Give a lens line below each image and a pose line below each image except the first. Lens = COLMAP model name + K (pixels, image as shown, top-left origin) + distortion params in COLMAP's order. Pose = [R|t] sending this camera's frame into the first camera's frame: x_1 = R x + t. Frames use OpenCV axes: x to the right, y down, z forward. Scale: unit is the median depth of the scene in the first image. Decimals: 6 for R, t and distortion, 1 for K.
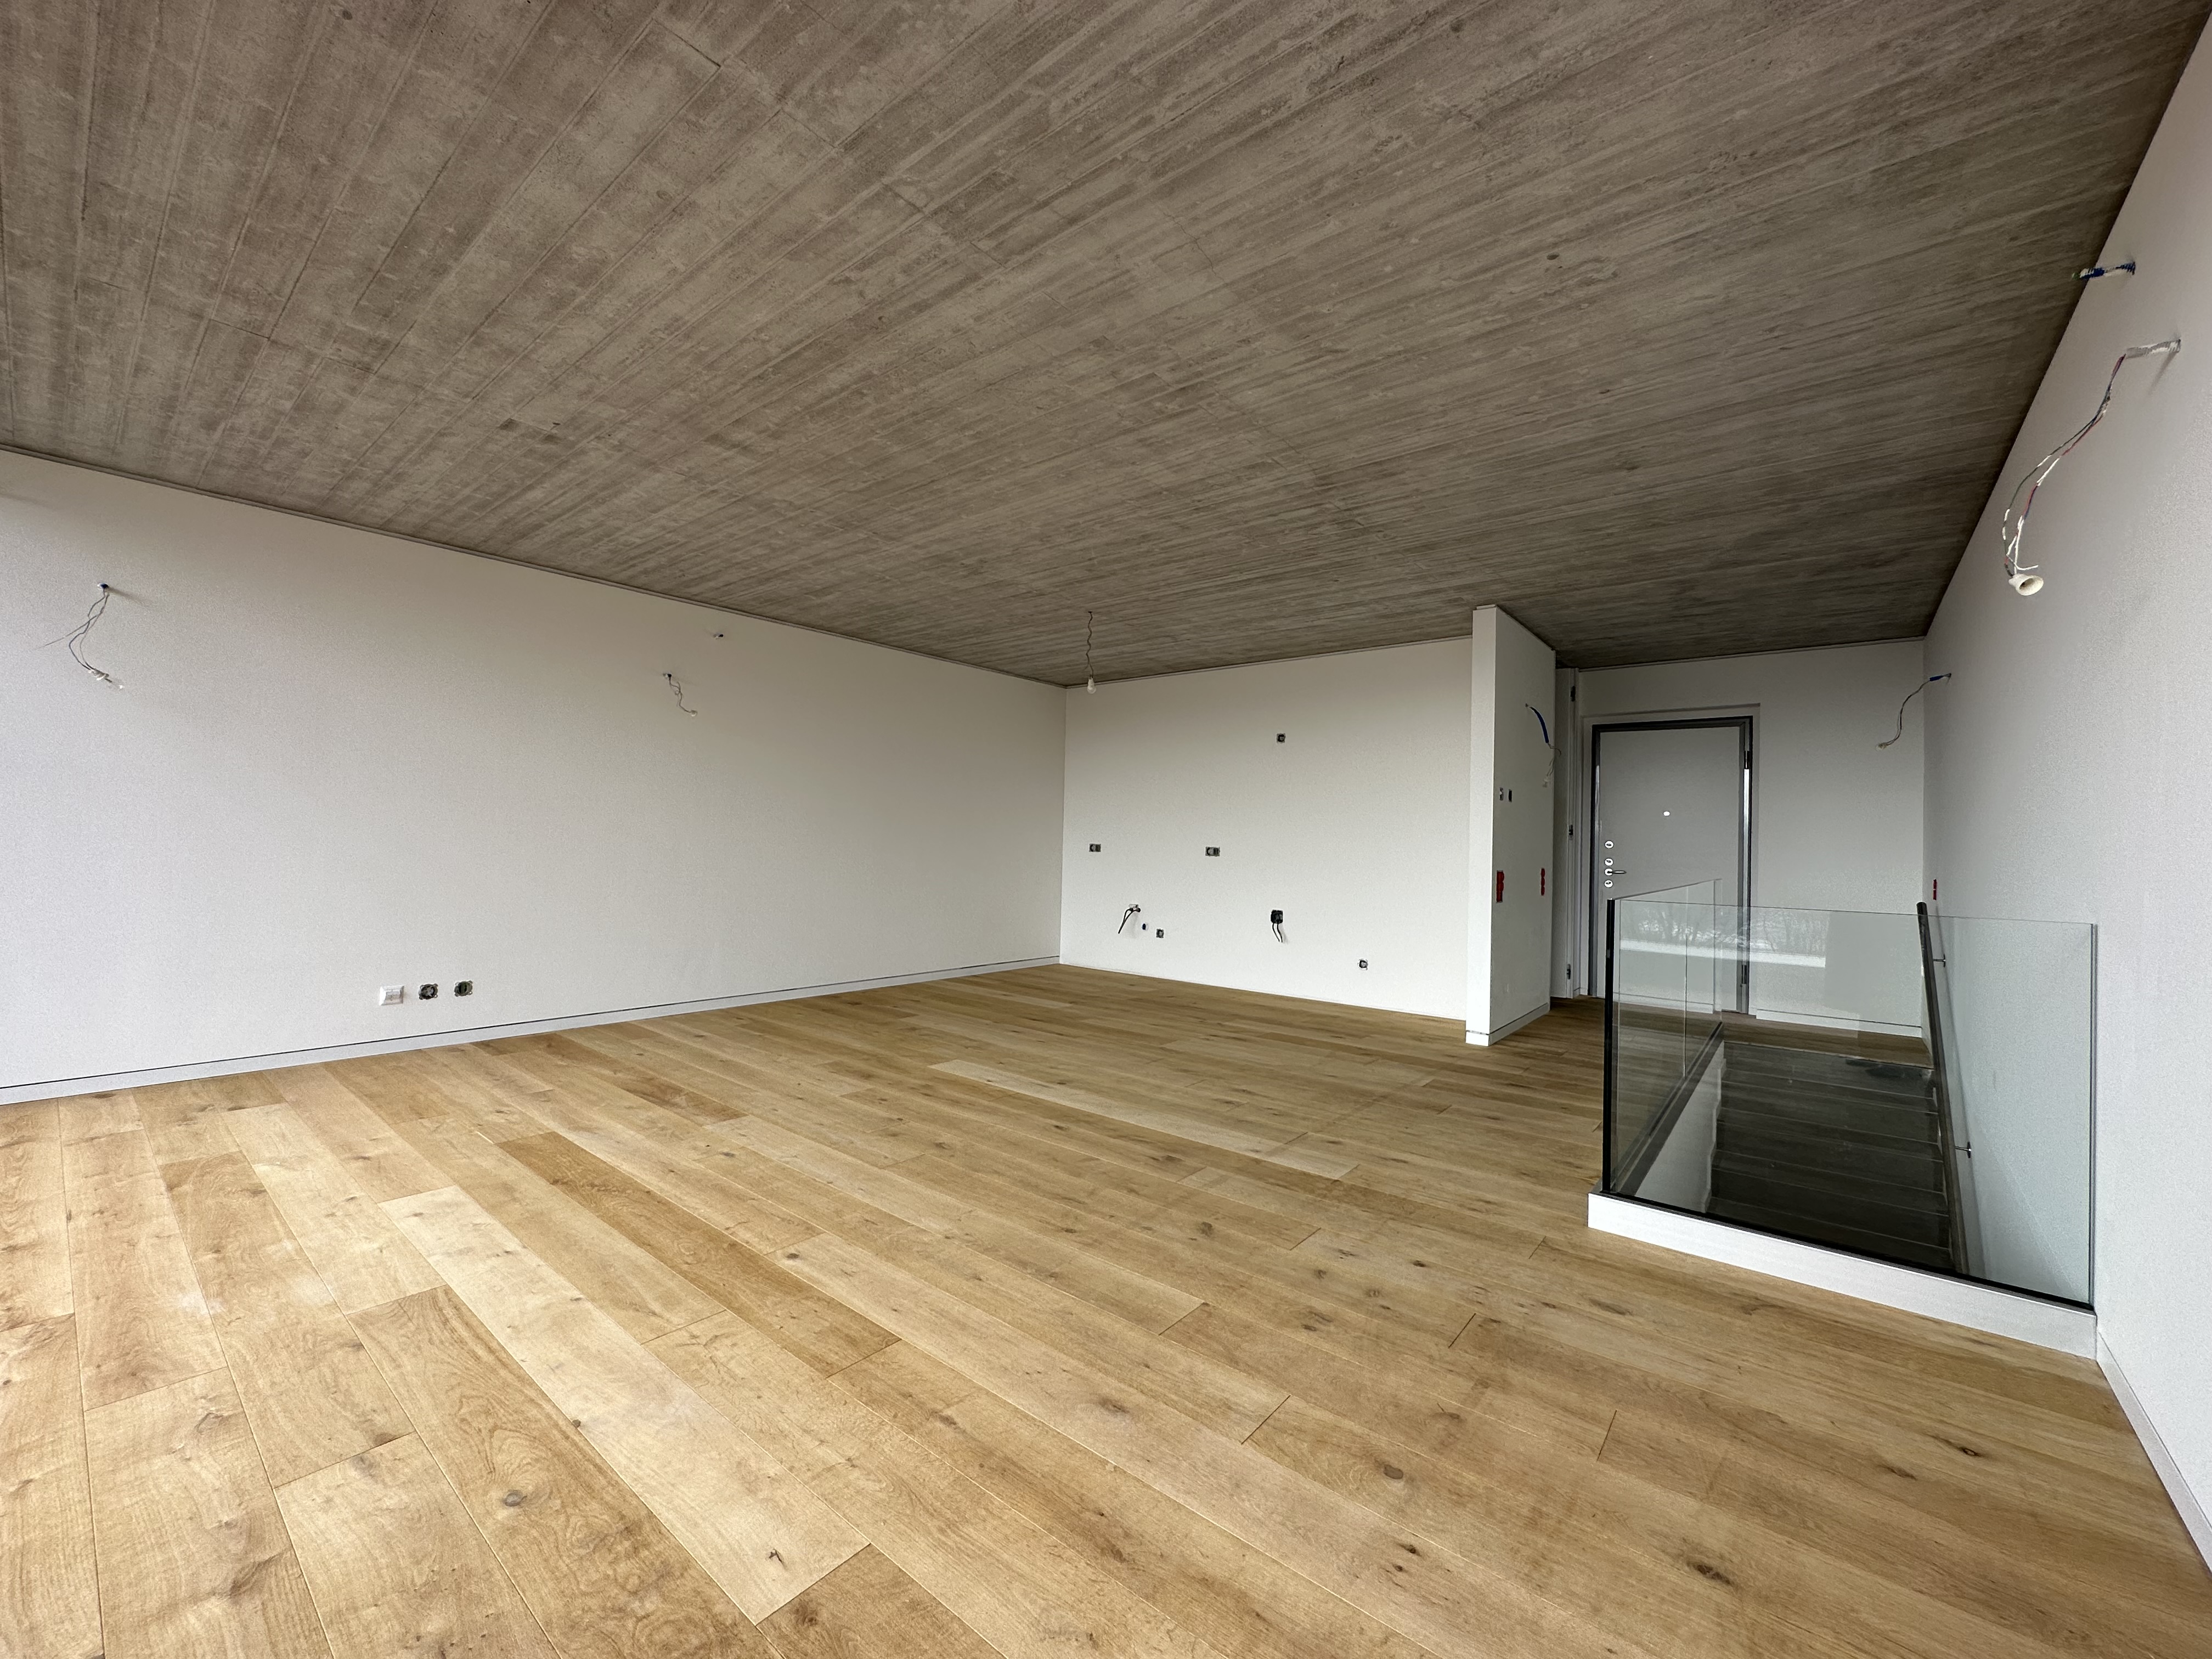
lens RADIAL K [[878.7, 0, 1108.6], [0, 878.7, 829.1], [0, 0, 1]] dist [-0.000120, 0.000093]
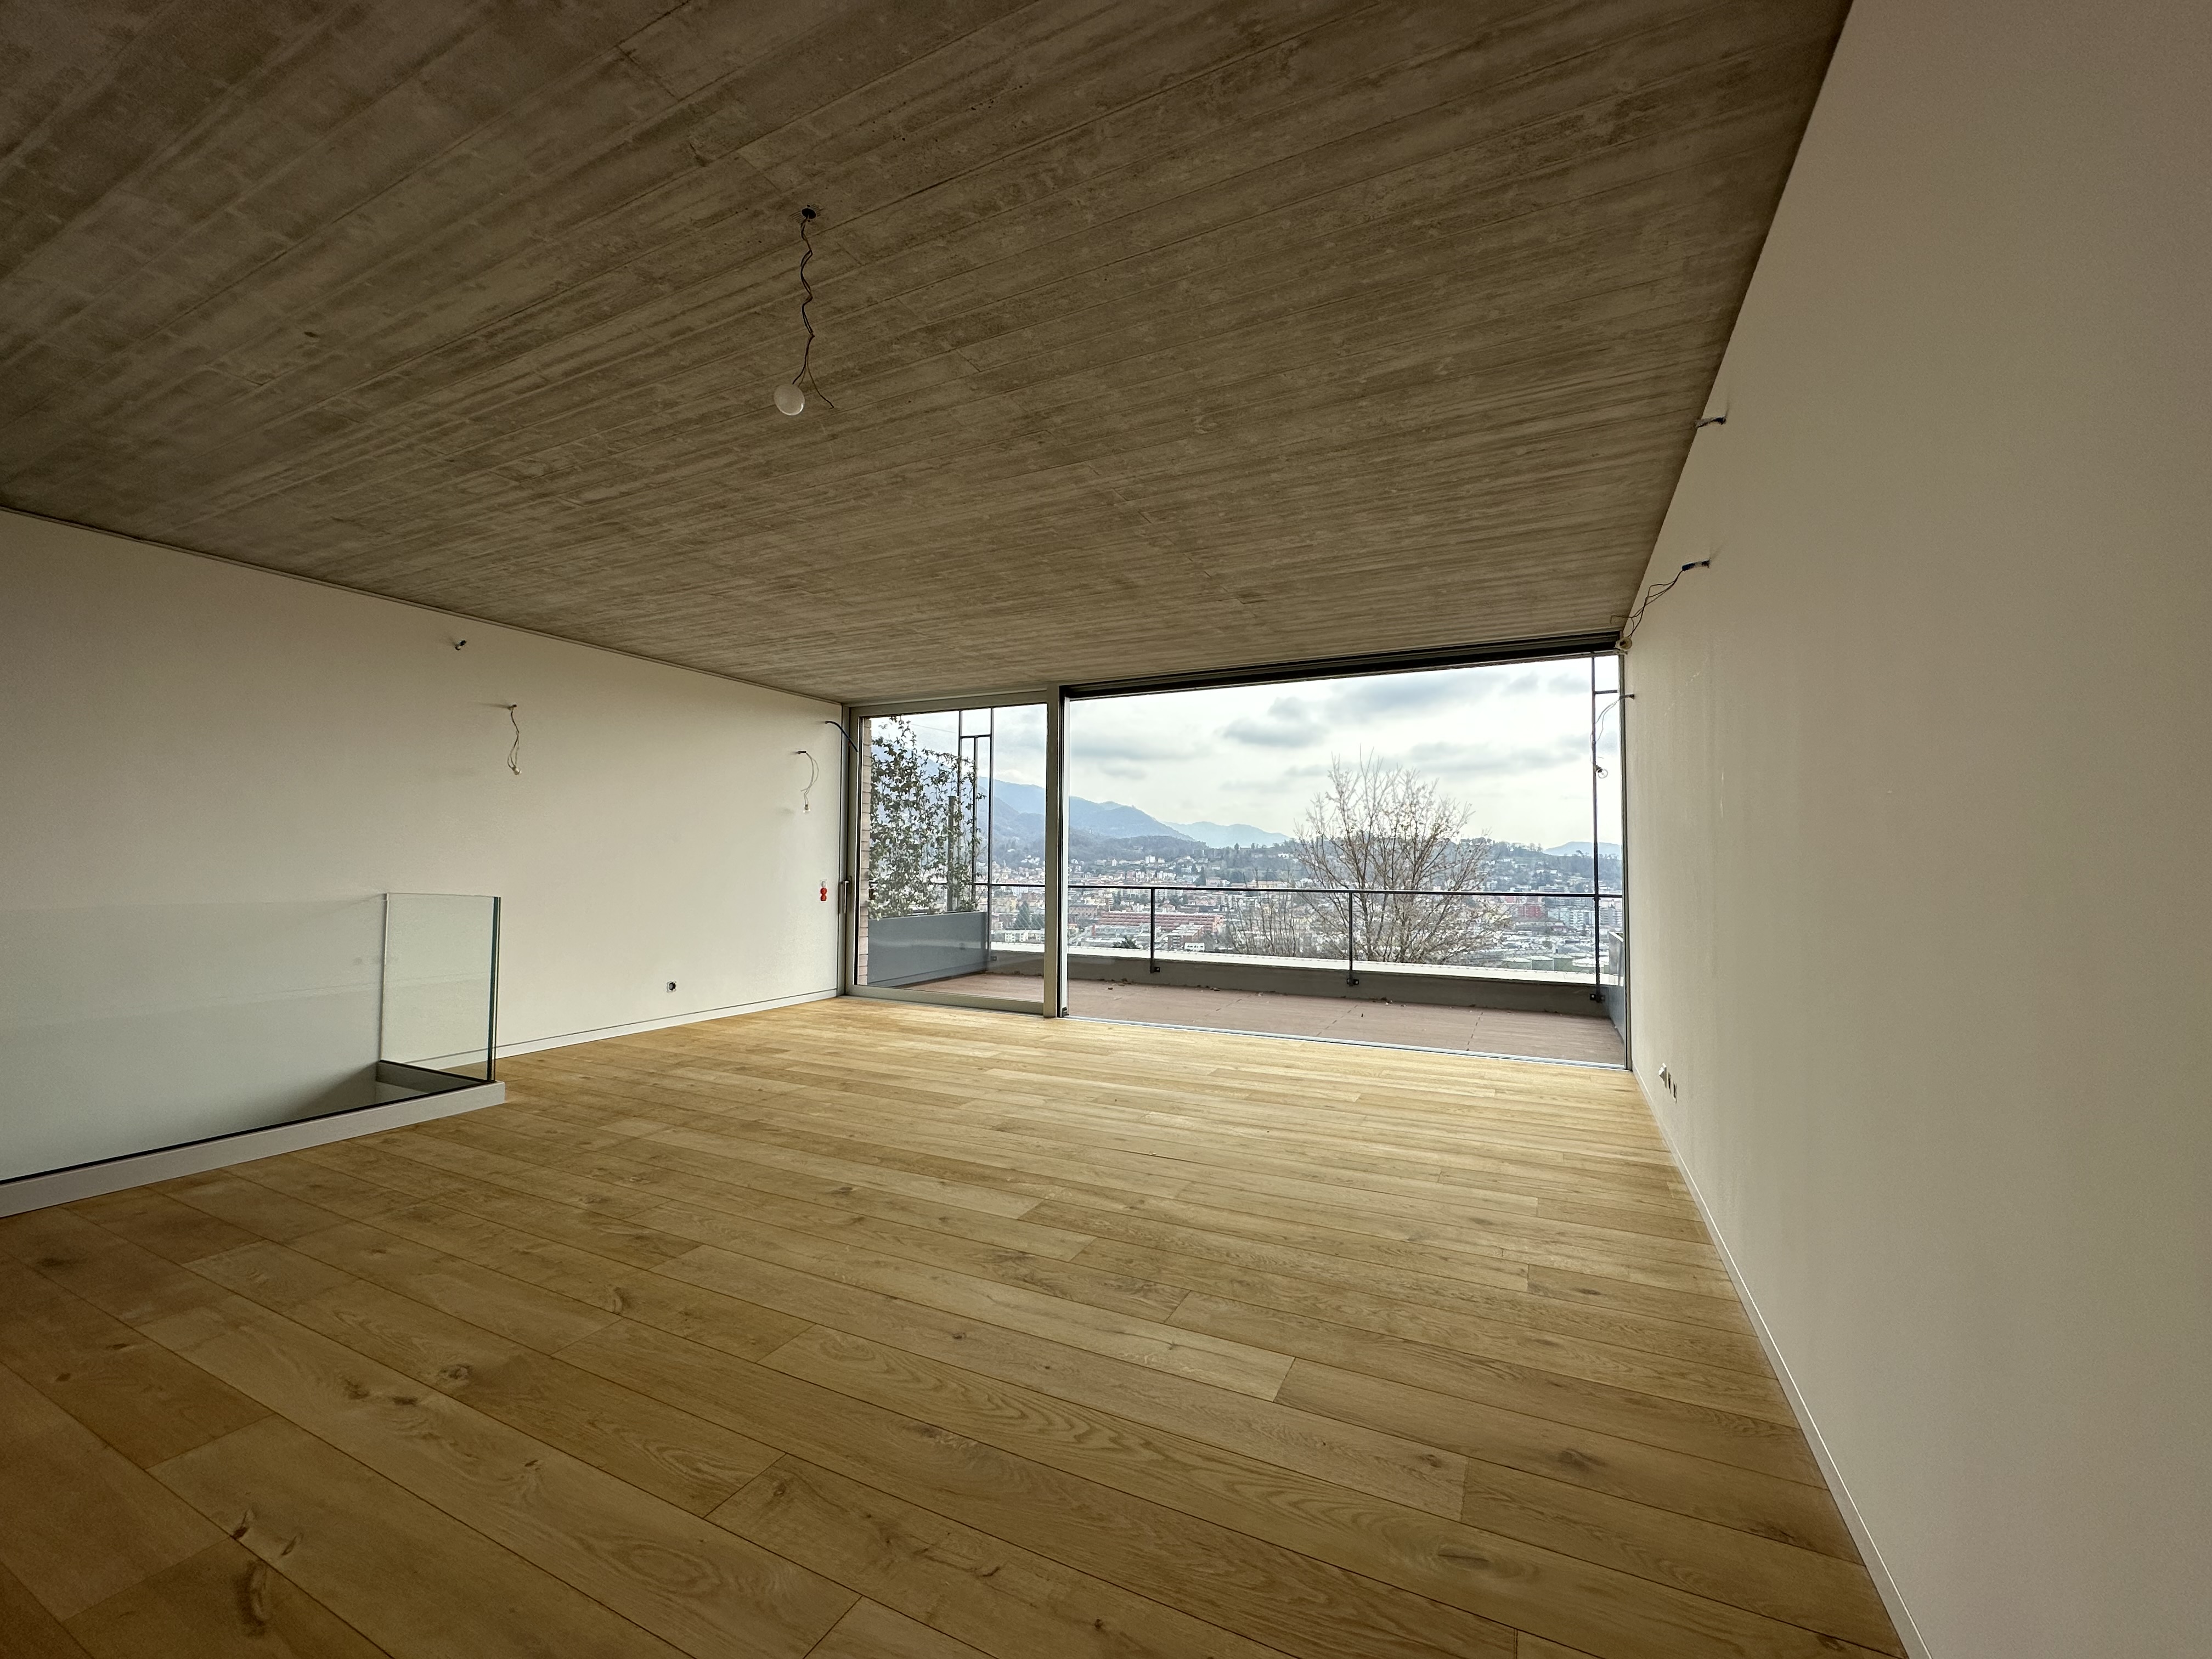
lens RADIAL K [[878.7, 0, 1108.6], [0, 878.7, 829.1], [0, 0, 1]] dist [-0.000120, 0.000093]
pose [[-0.972733, -0.039889, -0.228474, -0.088329], [-0.026009, 0.997646, -0.063447, 0.019478], [0.230467, -0.055774, -0.971480, 1.799697]]
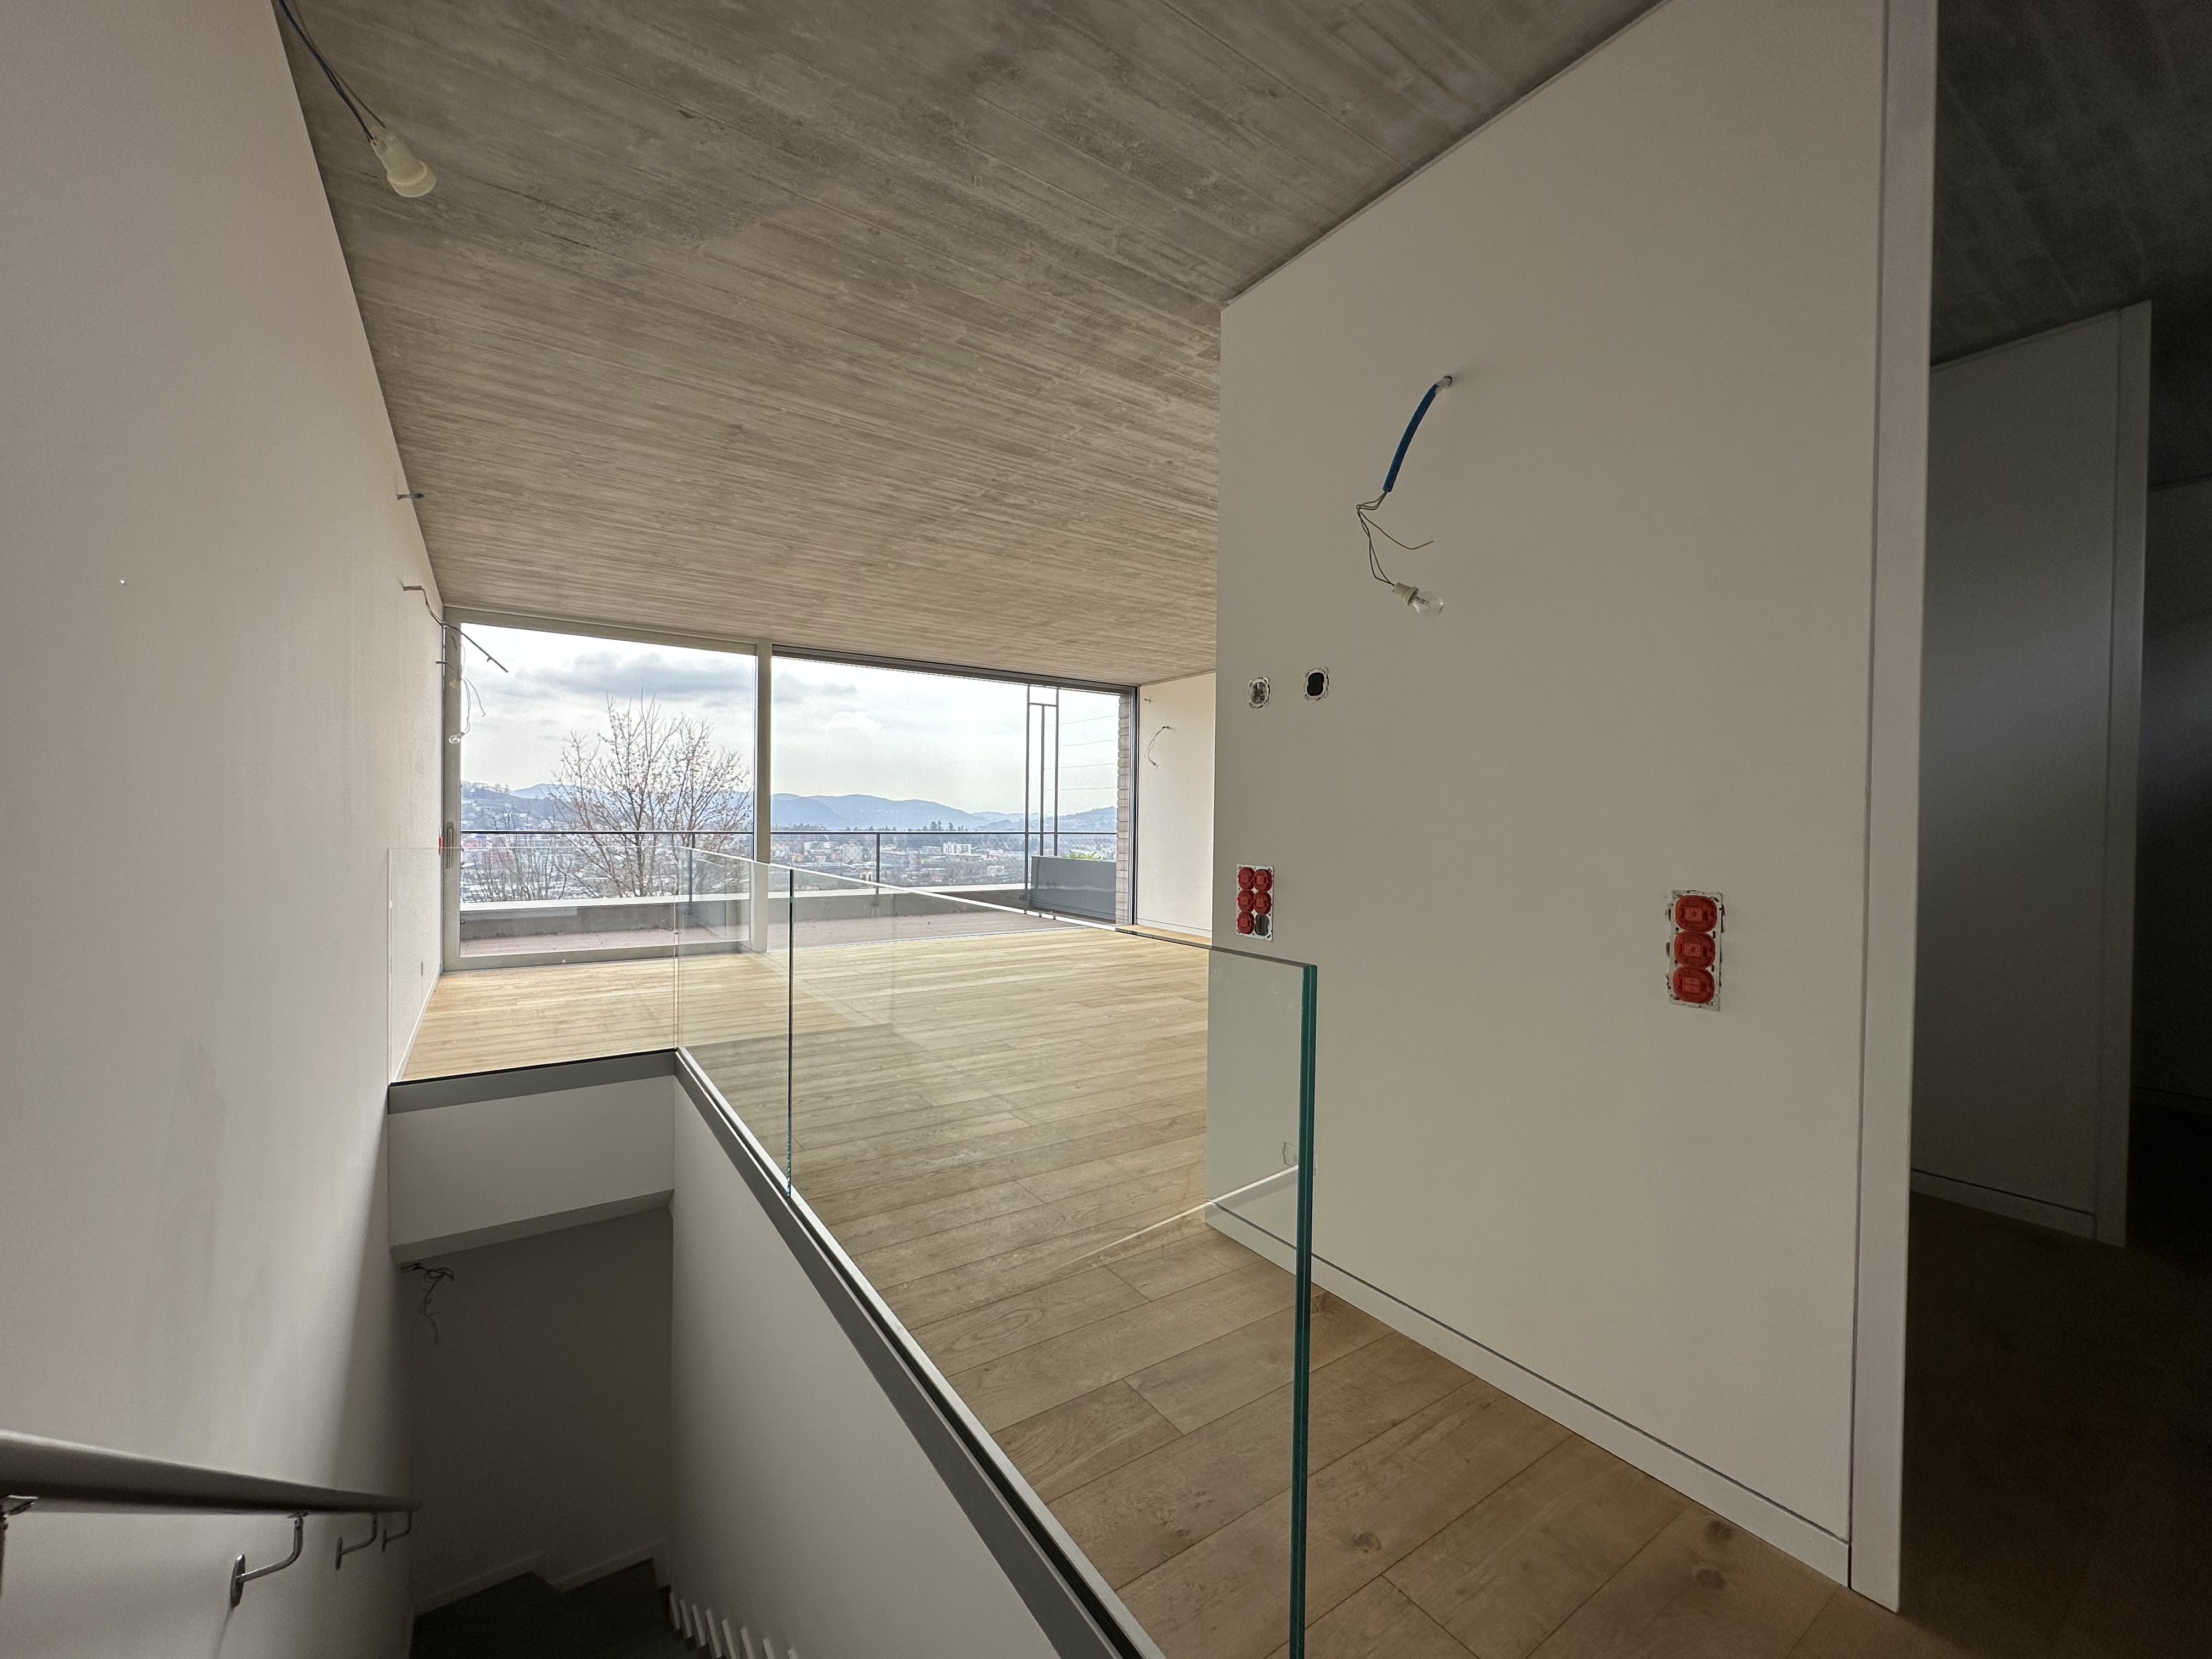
lens RADIAL K [[878.7, 0, 1108.6], [0, 878.7, 829.1], [0, 0, 1]] dist [-0.000120, 0.000093]
pose [[-0.274515, -0.016545, -0.961440, 1.123782], [-0.002750, 0.999861, -0.016421, 0.045510], [0.961579, -0.001864, -0.274523, 1.320931]]
